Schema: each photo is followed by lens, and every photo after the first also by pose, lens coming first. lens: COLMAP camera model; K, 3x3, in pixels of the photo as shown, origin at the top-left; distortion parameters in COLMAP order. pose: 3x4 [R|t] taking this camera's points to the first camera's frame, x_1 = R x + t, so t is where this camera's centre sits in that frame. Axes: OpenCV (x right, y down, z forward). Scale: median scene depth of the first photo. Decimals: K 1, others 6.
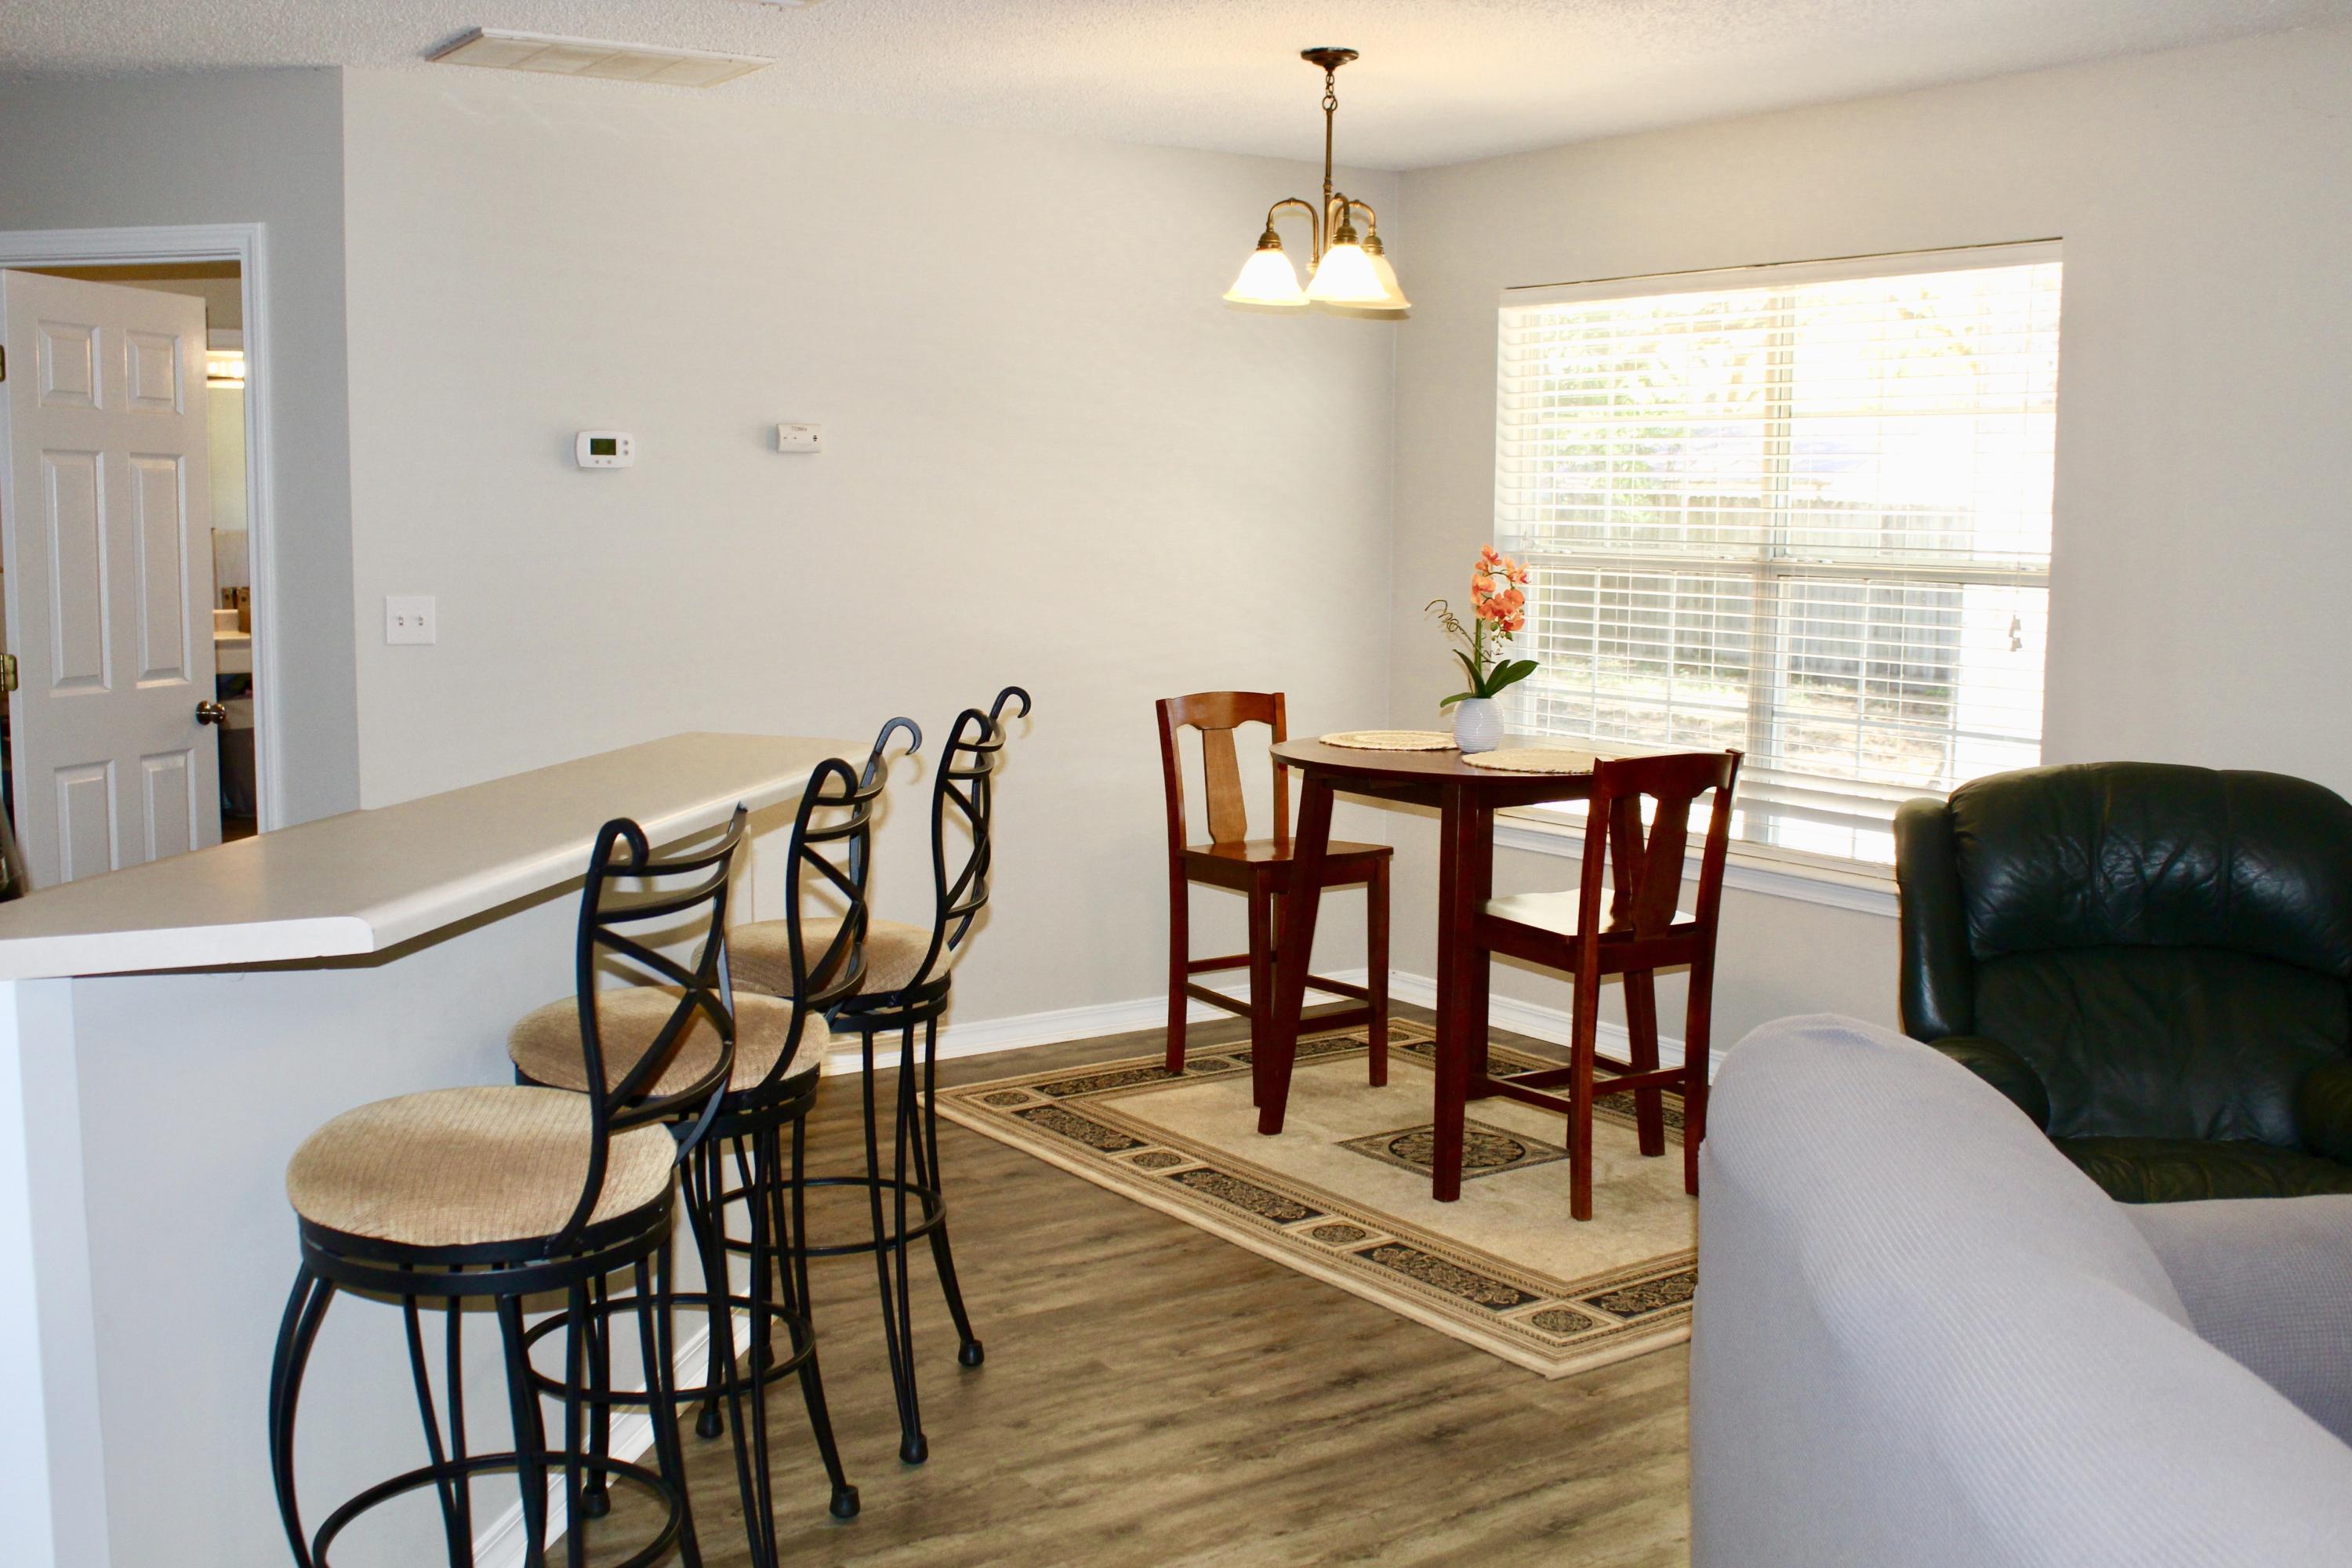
lens RADIAL K [[2314.1, 0, 1176.0], [0, 2314.1, 784.0], [0, 0, 1]] dist [-0.078194, 0.002618]
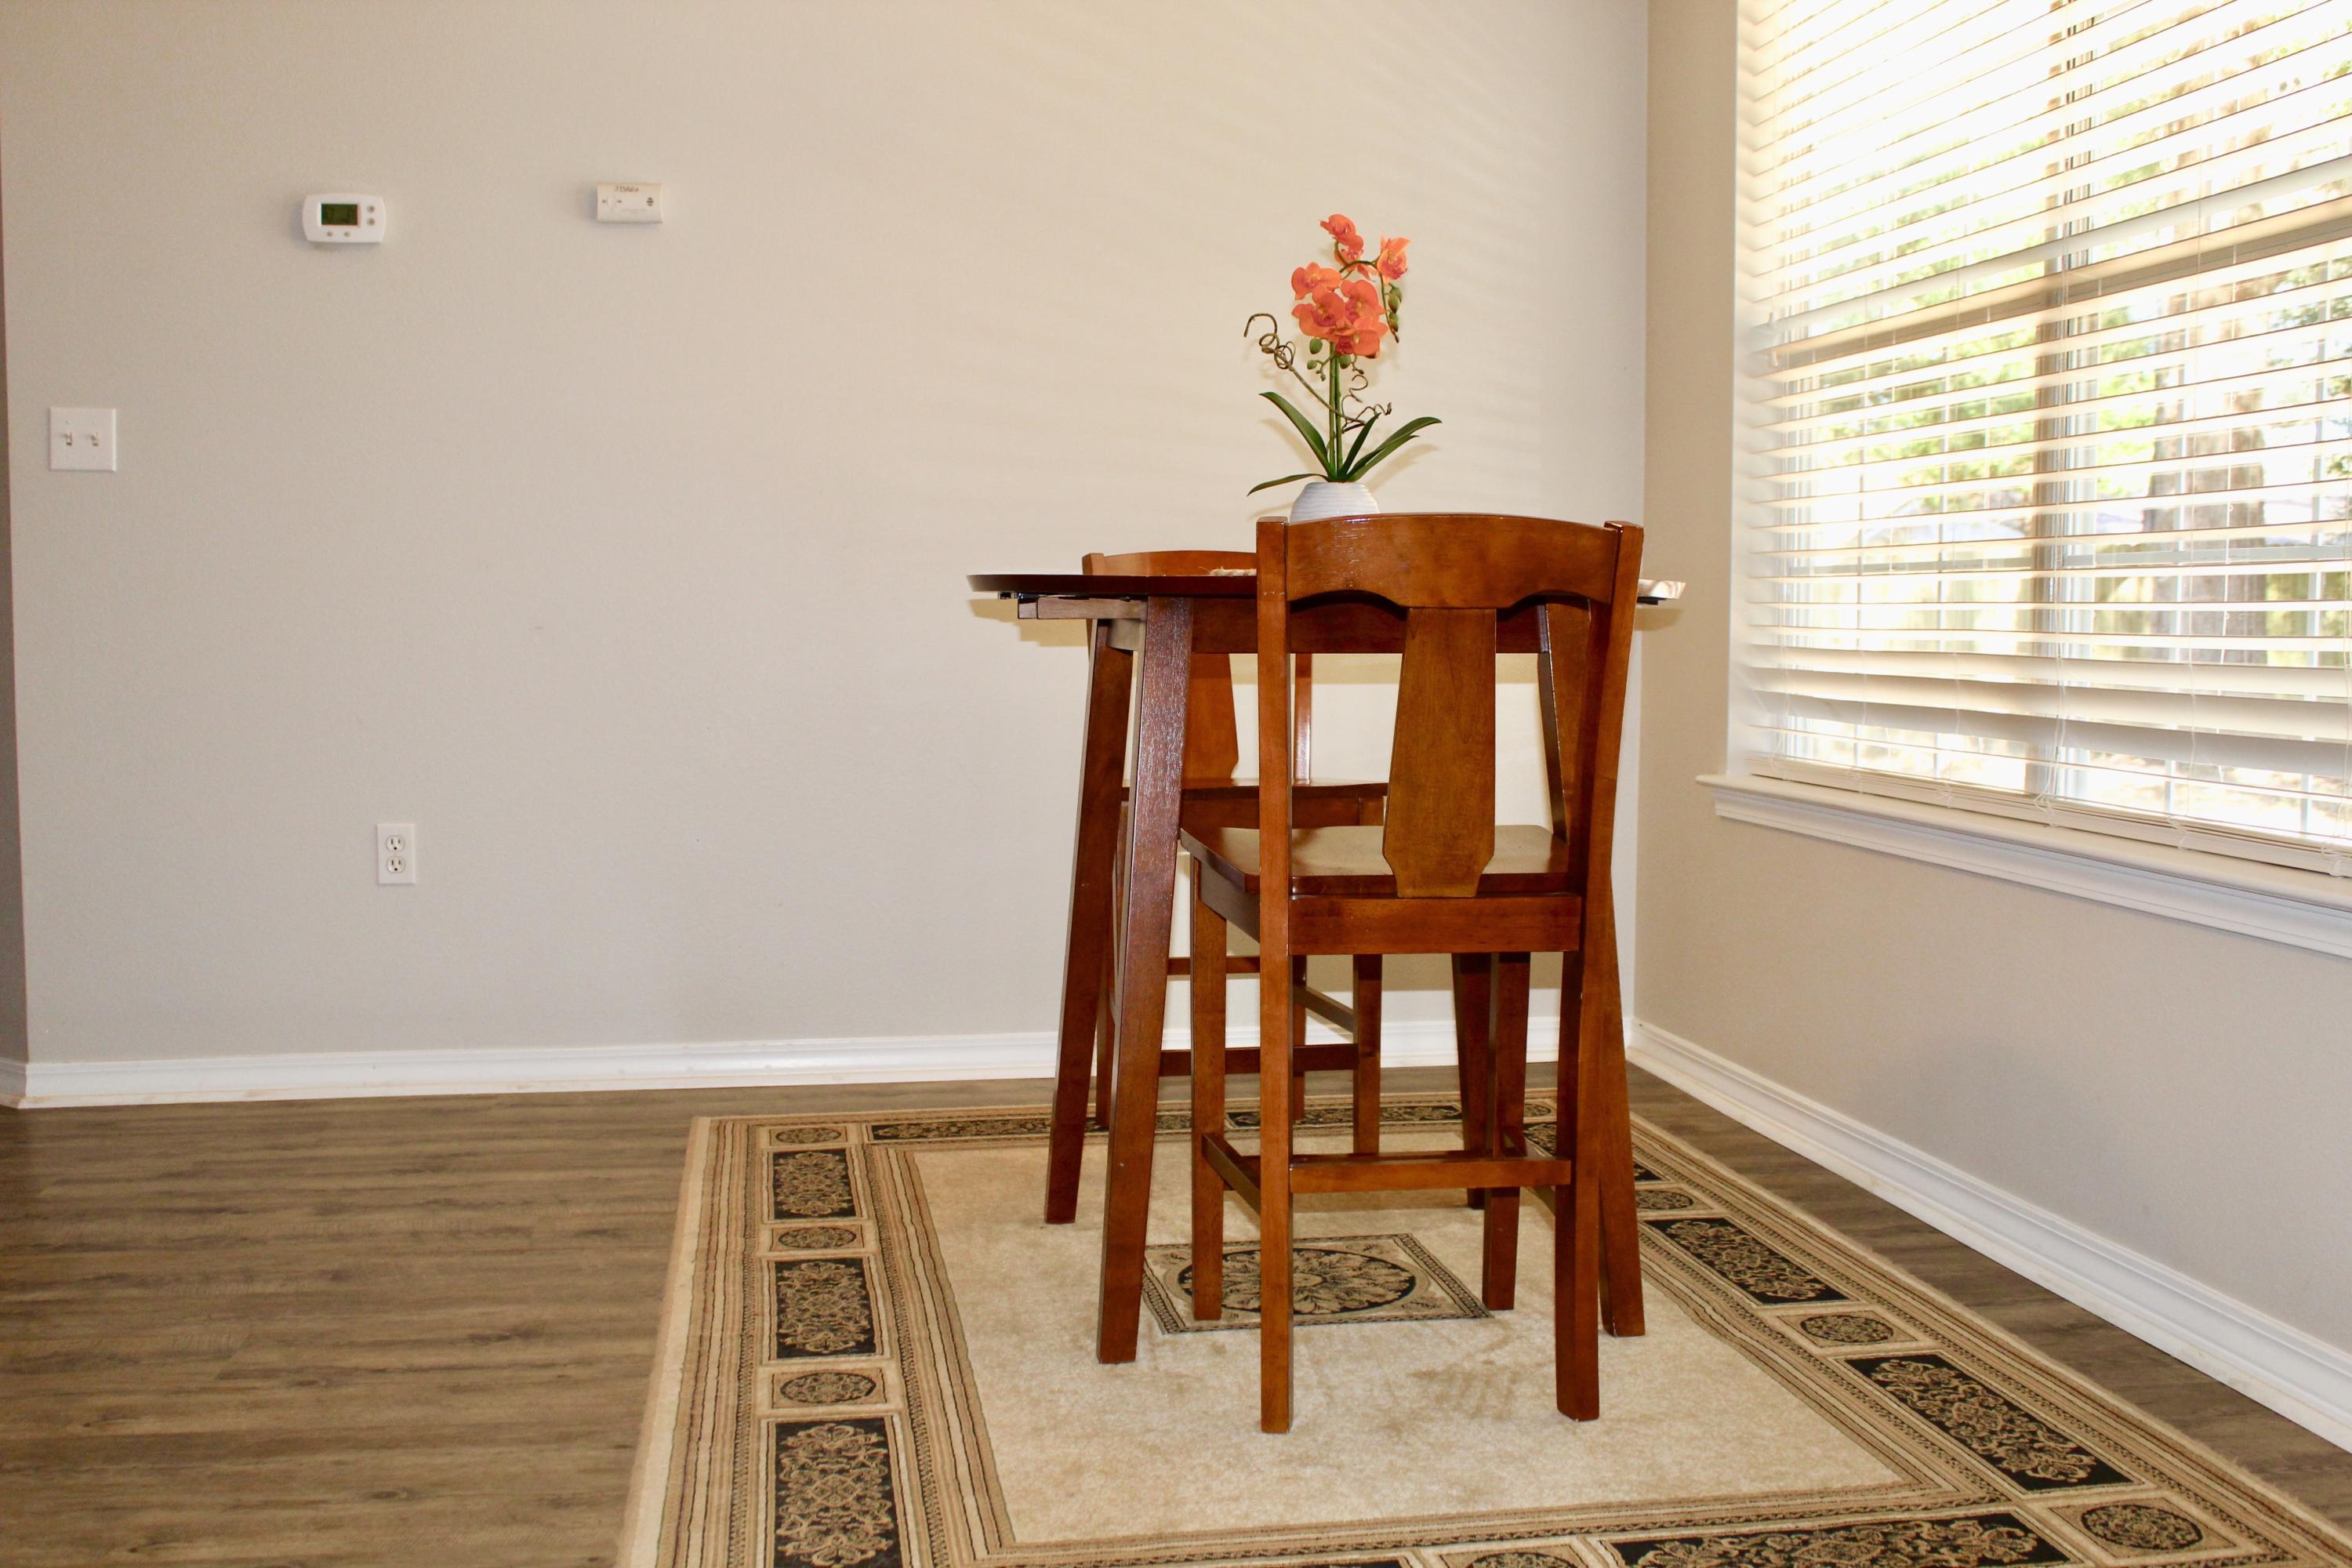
lens RADIAL K [[2314.1, 0, 1176.0], [0, 2314.1, 784.0], [0, 0, 1]] dist [-0.078194, 0.002618]
pose [[0.903191, 0.024627, -0.428533, 0.343782], [-0.045441, 0.998228, -0.038406, 0.060038], [0.426828, 0.054161, 0.902710, 0.474432]]
